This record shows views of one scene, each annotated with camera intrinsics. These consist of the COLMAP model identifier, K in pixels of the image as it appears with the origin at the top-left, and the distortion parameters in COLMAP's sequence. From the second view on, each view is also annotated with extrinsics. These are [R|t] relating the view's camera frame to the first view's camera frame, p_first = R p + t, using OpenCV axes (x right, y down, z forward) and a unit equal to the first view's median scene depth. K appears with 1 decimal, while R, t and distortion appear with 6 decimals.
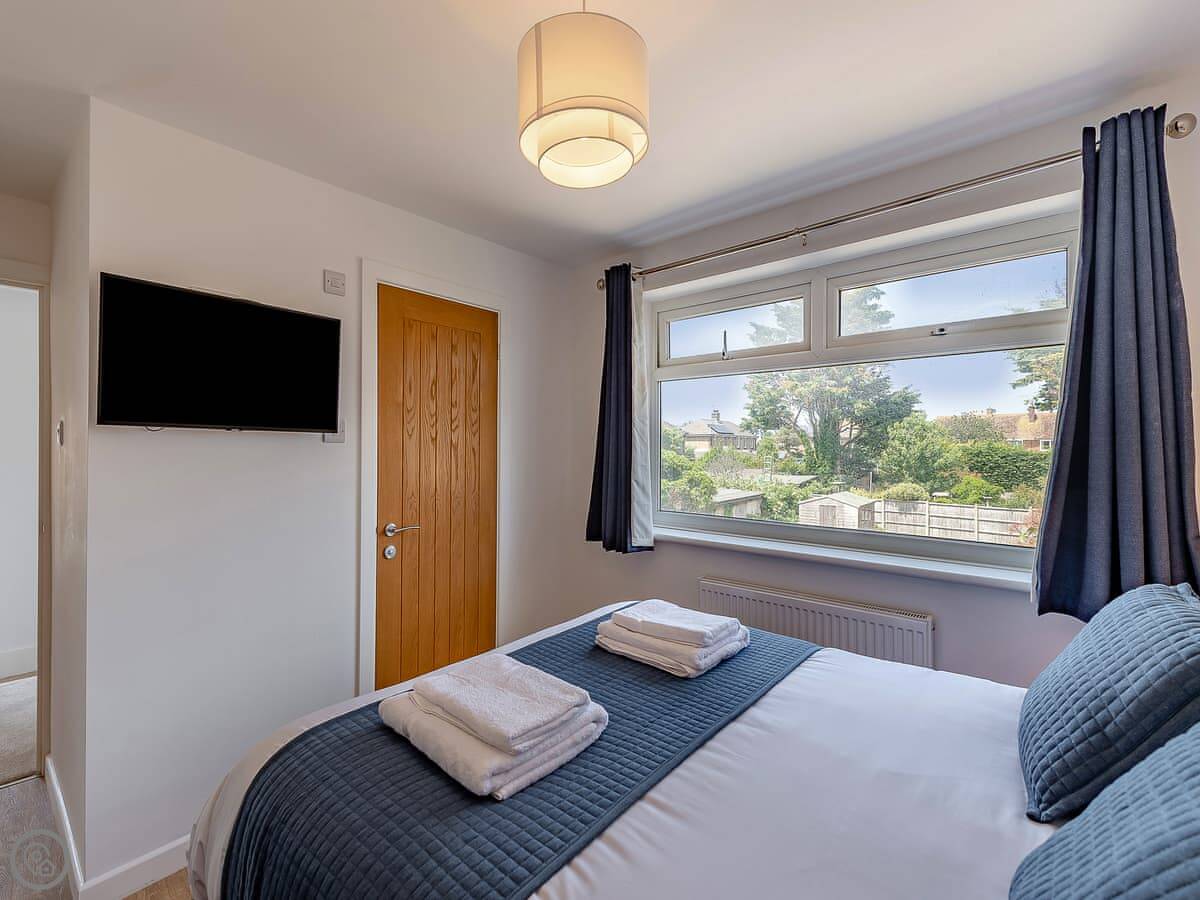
lens RADIAL K [[524.3, 0, 601.4], [0, 524.3, 445.4], [0, 0, 1]] dist [0.011024, -0.002294]
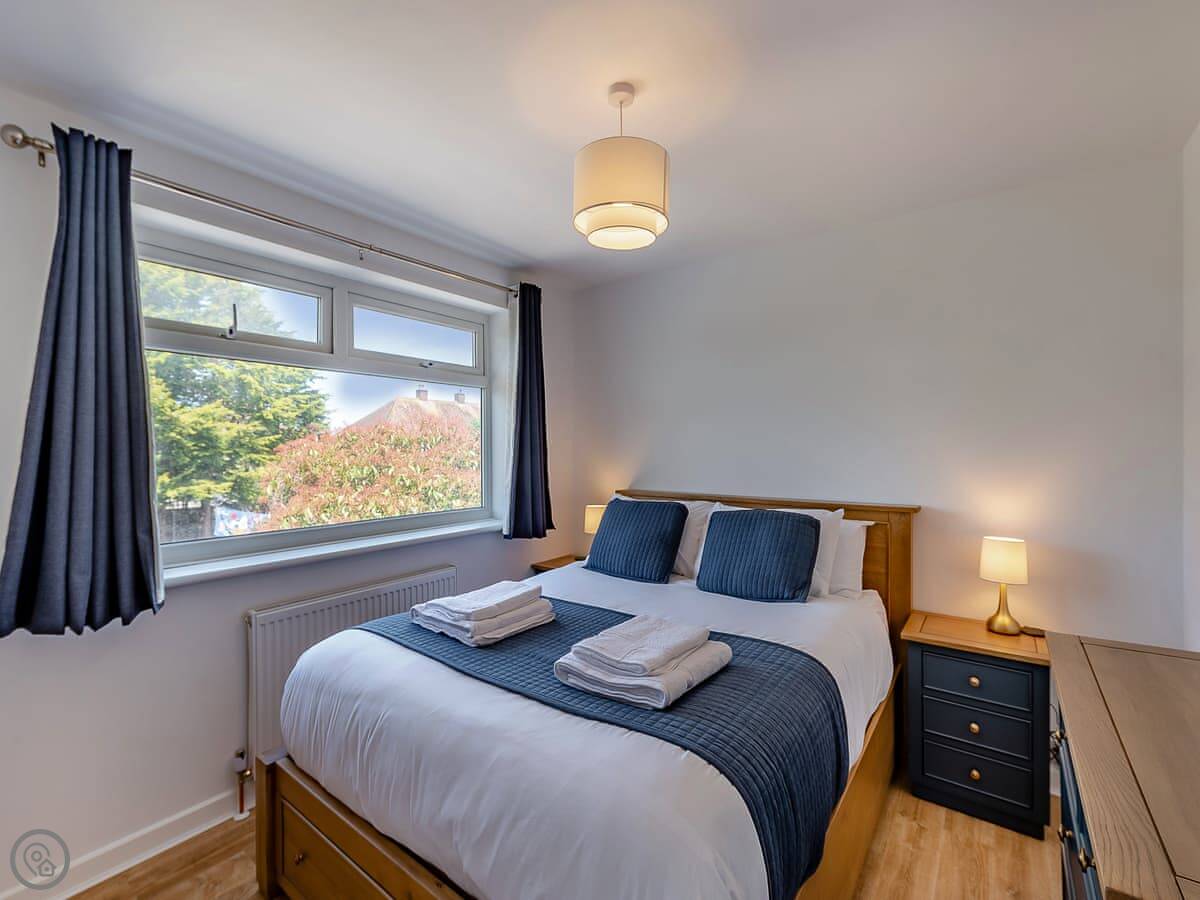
lens RADIAL K [[524.3, 0, 589.5], [0, 524.3, 446.3], [0, 0, 1]] dist [0.011024, -0.002294]
pose [[-0.046397, 0.005981, 0.998905, -0.706967], [0.007924, 0.999953, -0.005619, 0.010136], [-0.998892, 0.007655, -0.046443, 0.590359]]
